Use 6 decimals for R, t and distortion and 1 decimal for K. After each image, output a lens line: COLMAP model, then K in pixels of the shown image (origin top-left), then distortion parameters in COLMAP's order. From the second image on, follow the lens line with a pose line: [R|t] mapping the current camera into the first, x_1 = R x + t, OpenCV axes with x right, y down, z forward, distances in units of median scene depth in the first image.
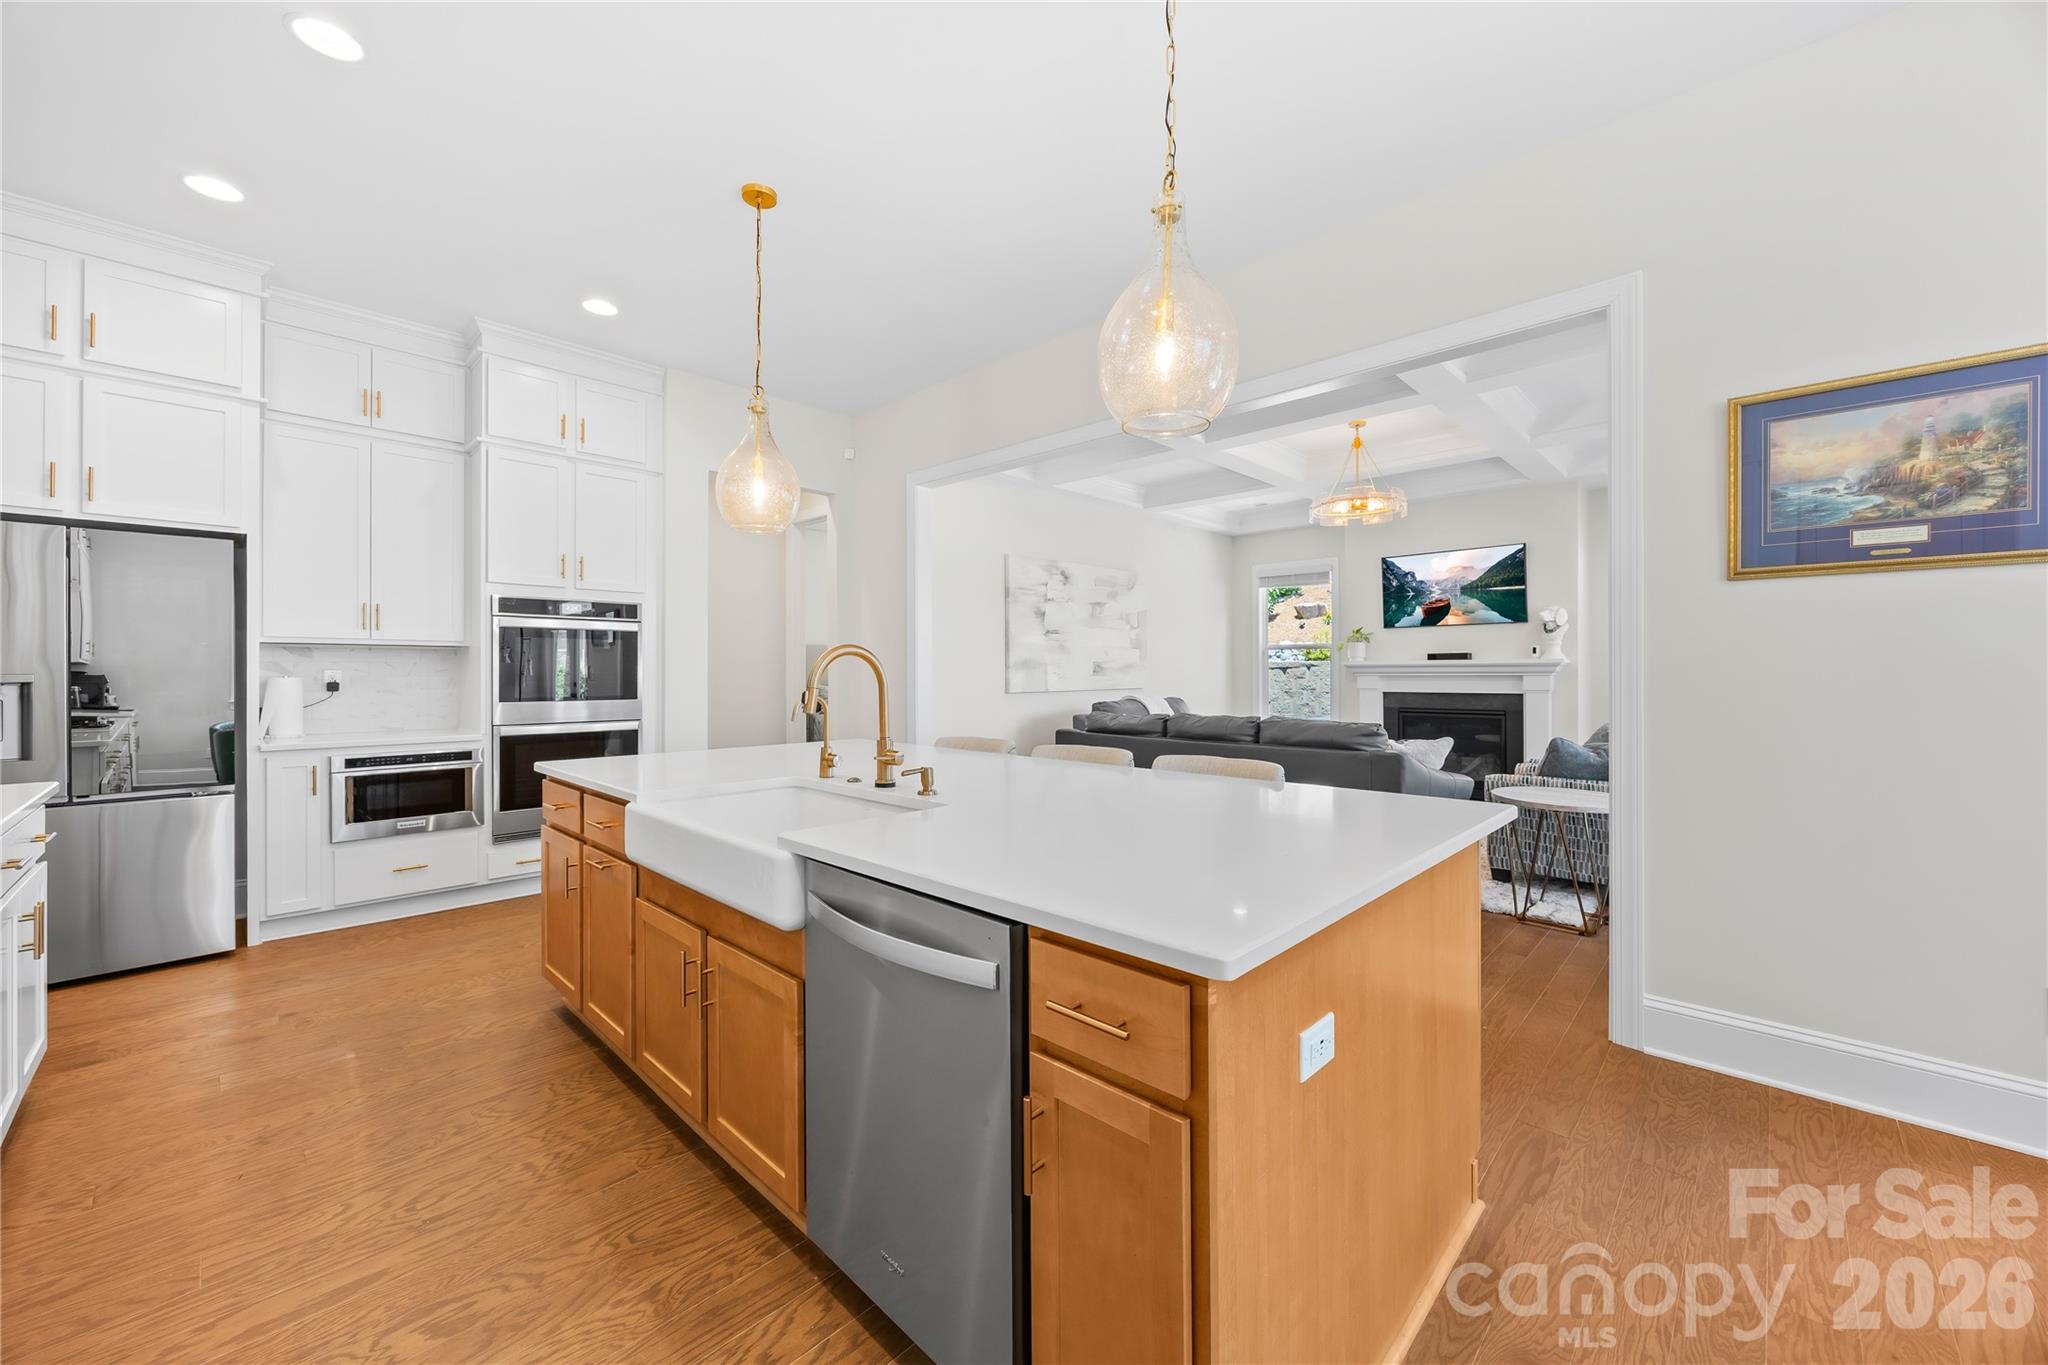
lens RADIAL K [[769.4, 0, 1016.6], [0, 769.4, 657.8], [0, 0, 1]] dist [-0.007724, 0.000724]
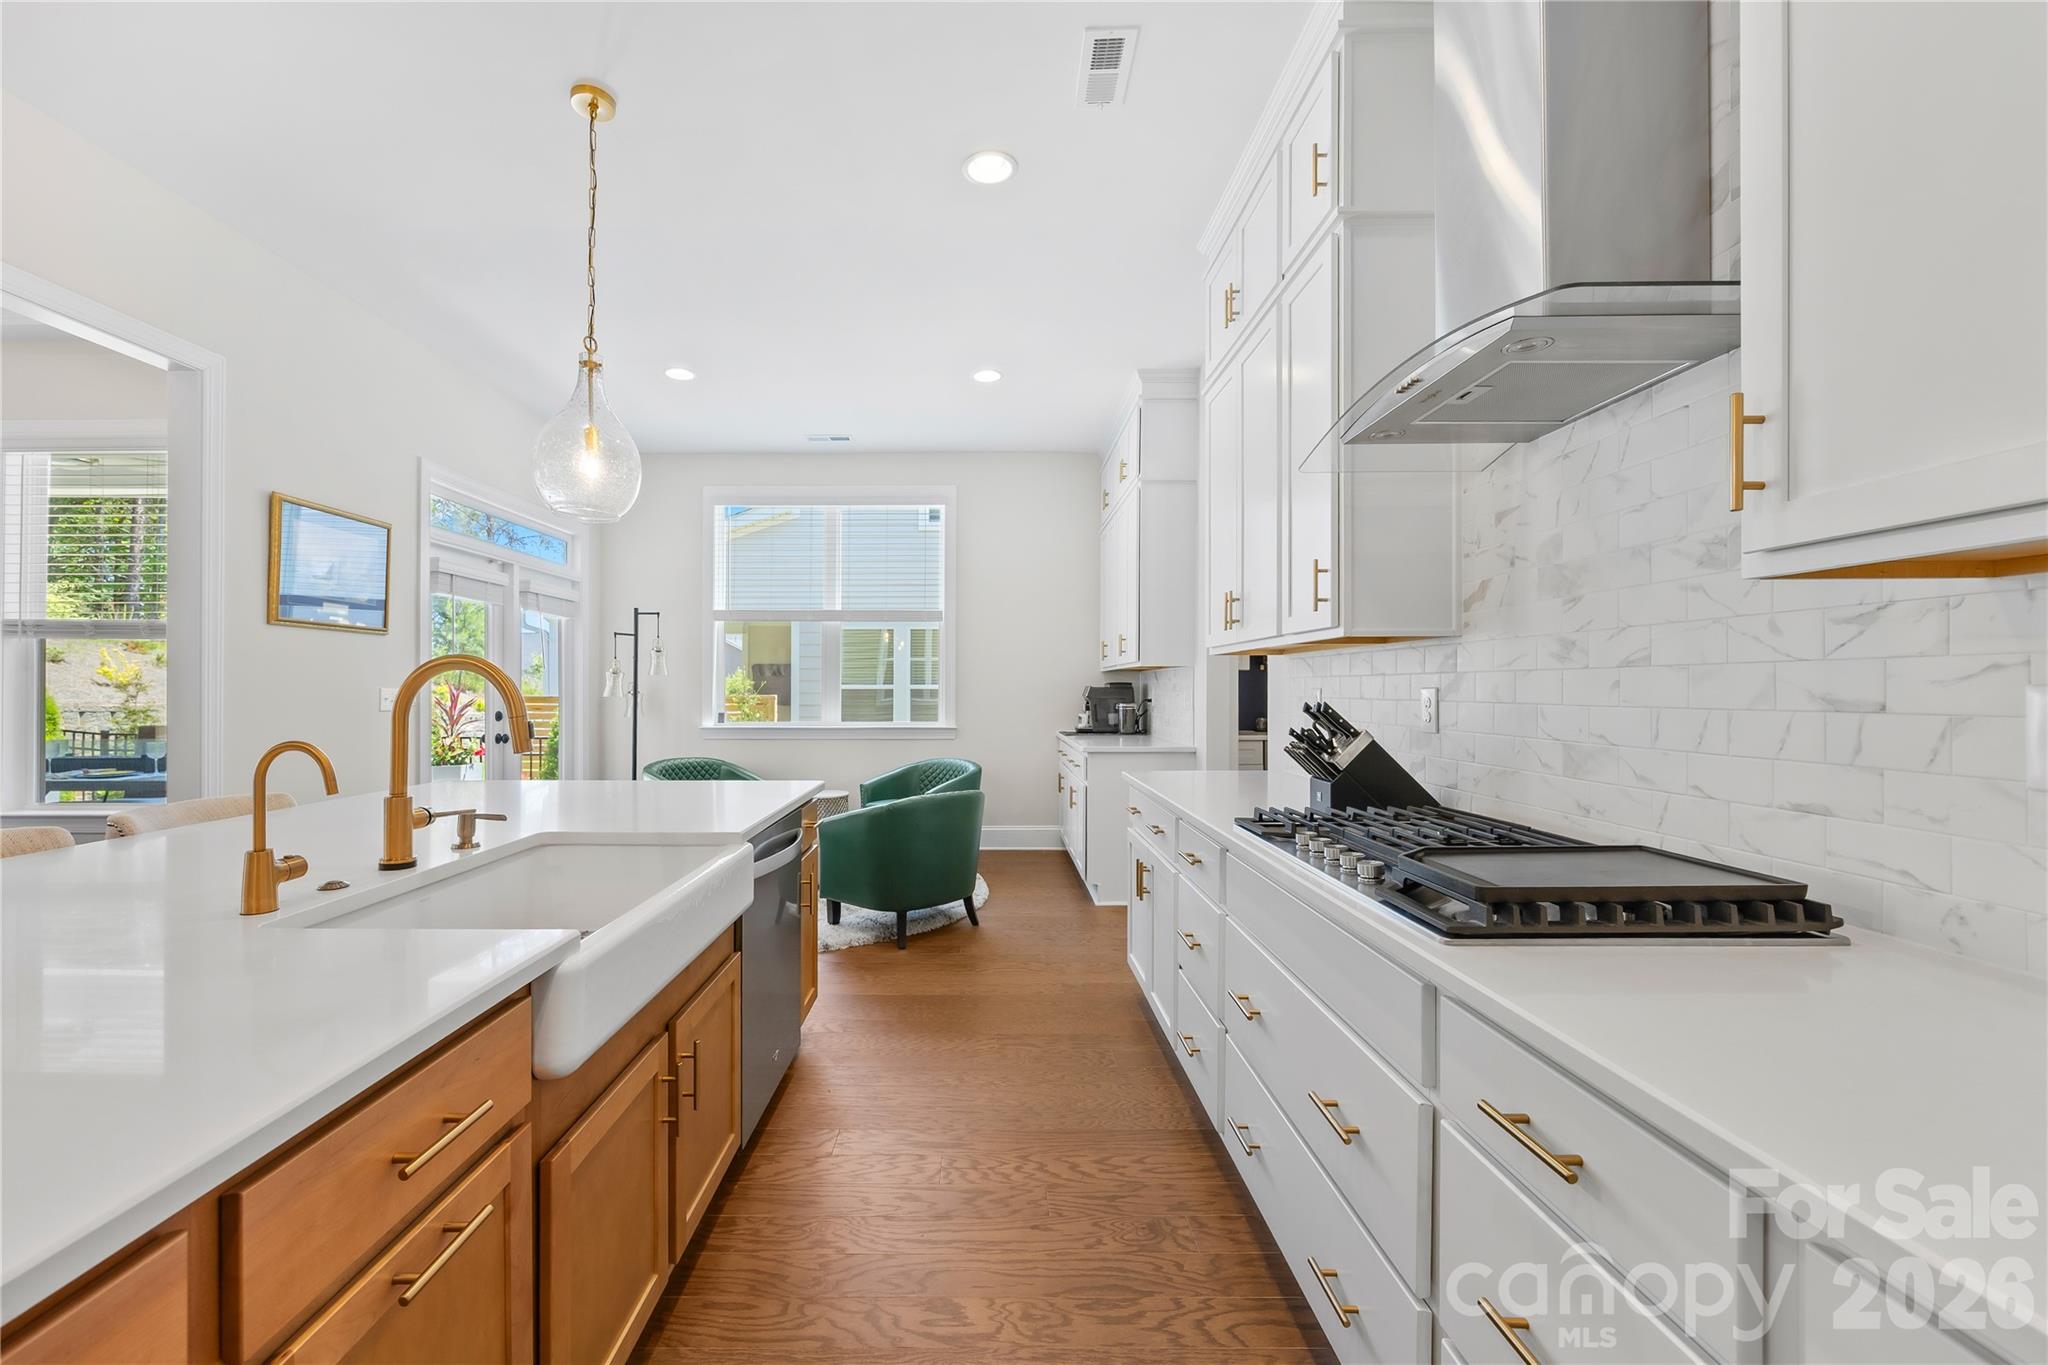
lens RADIAL K [[825.0, 0, 963.9], [0, 825.0, 686.1], [0, 0, 1]] dist [-0.005170, -0.001492]
pose [[-0.676637, 0.004463, 0.736304, -0.507329], [-0.012020, 0.999781, -0.017107, 0.009003], [-0.736219, -0.020426, -0.676435, 0.560451]]
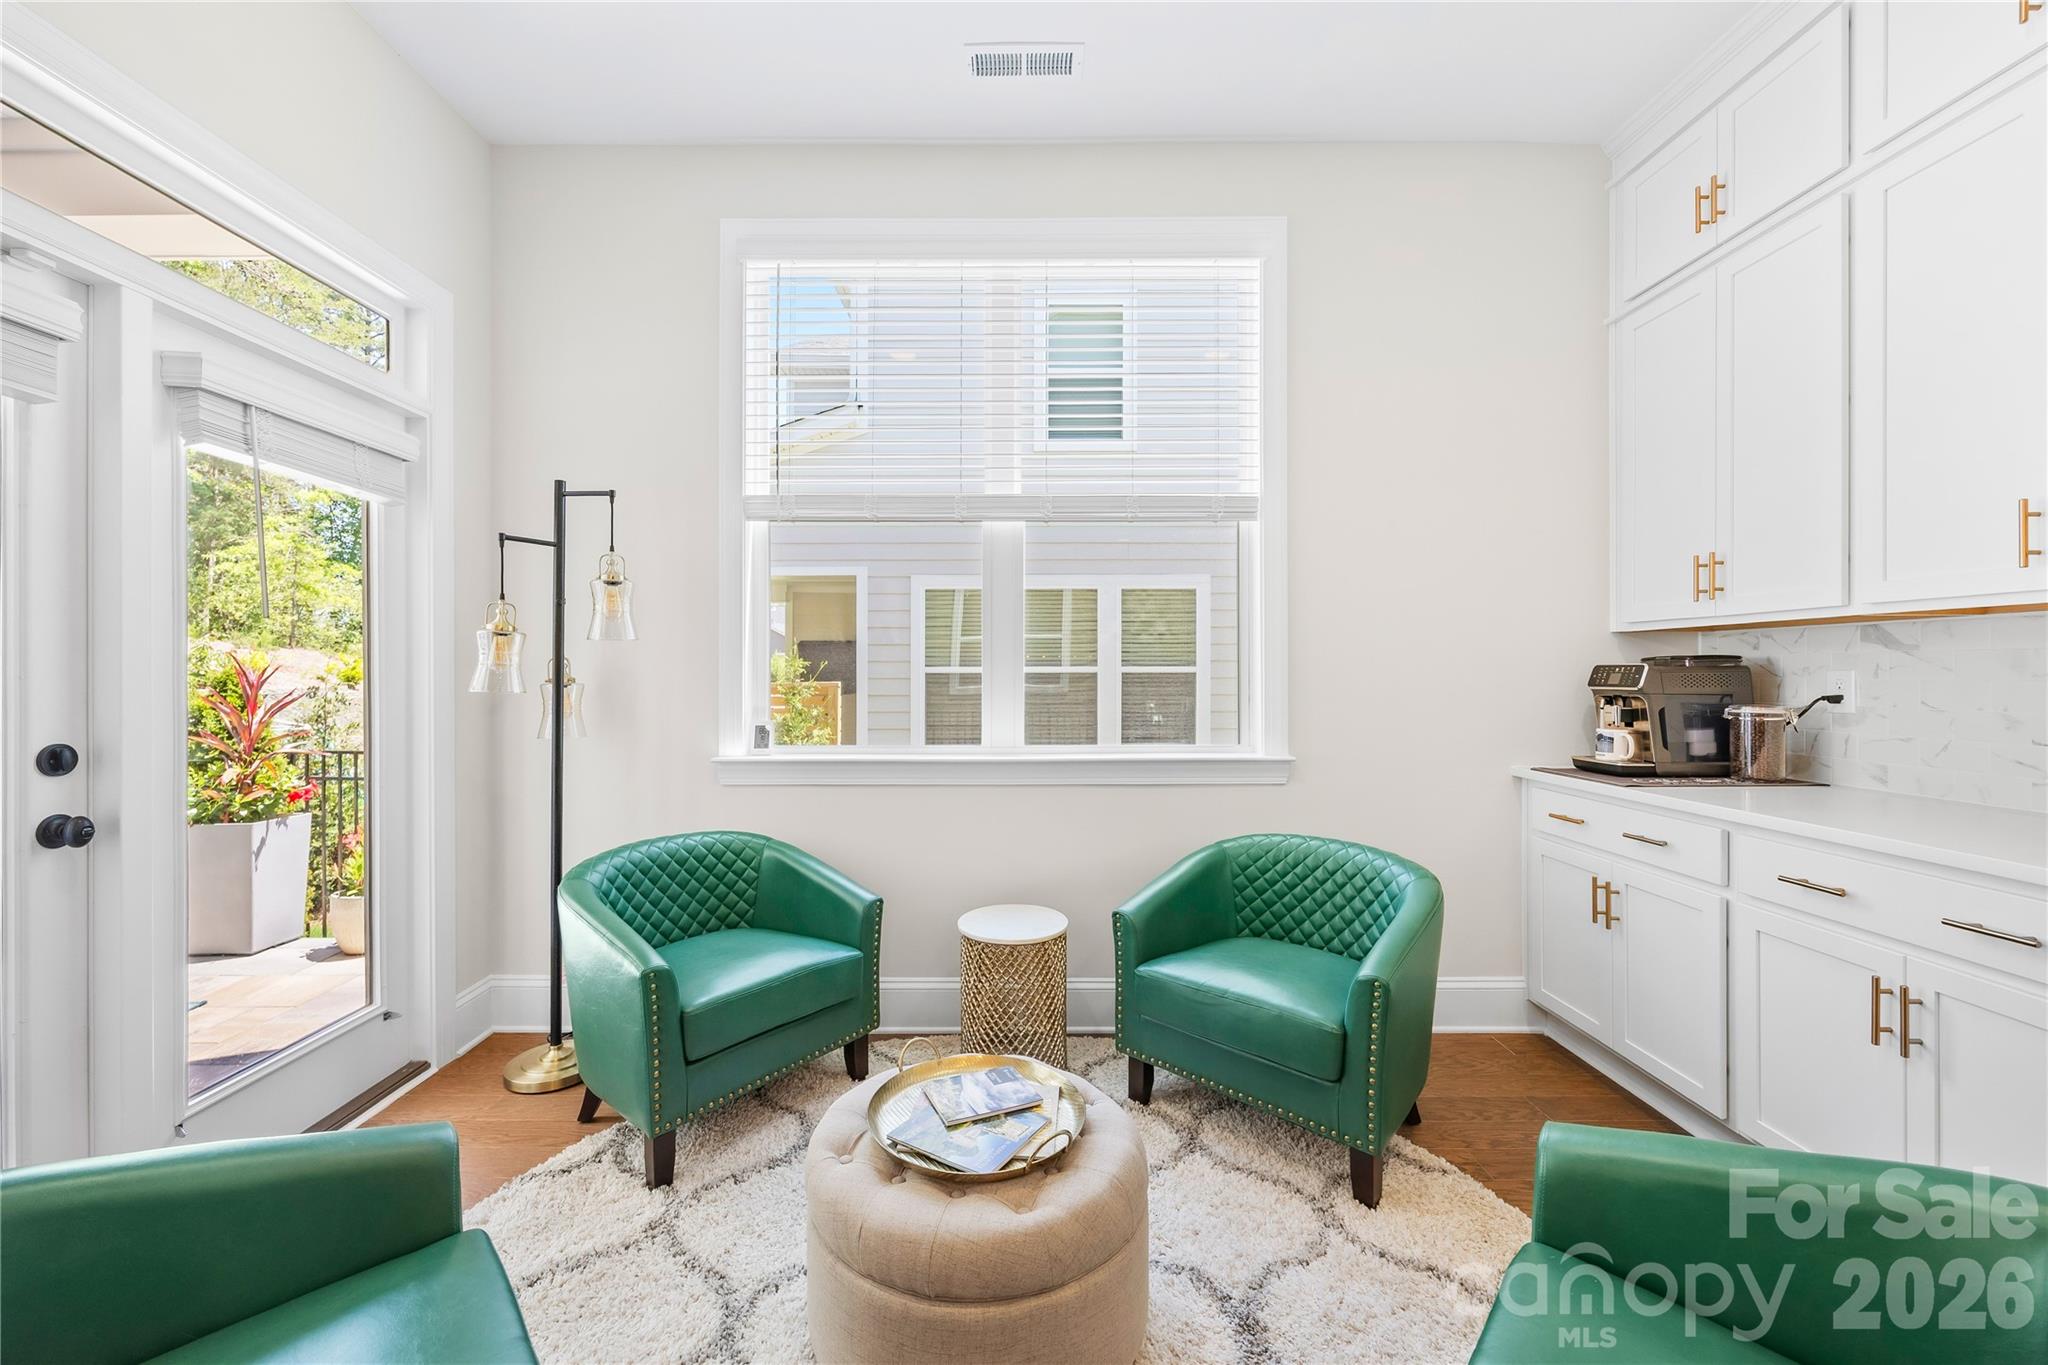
lens RADIAL K [[825.0, 0, 1022.2], [0, 825.0, 680.1], [0, 0, 1]] dist [-0.005170, -0.001492]
pose [[-0.692363, -0.002203, 0.721546, 0.206727], [-0.009502, 0.999936, -0.006065, 0.002500], [-0.721487, -0.011056, -0.692340, 0.211594]]
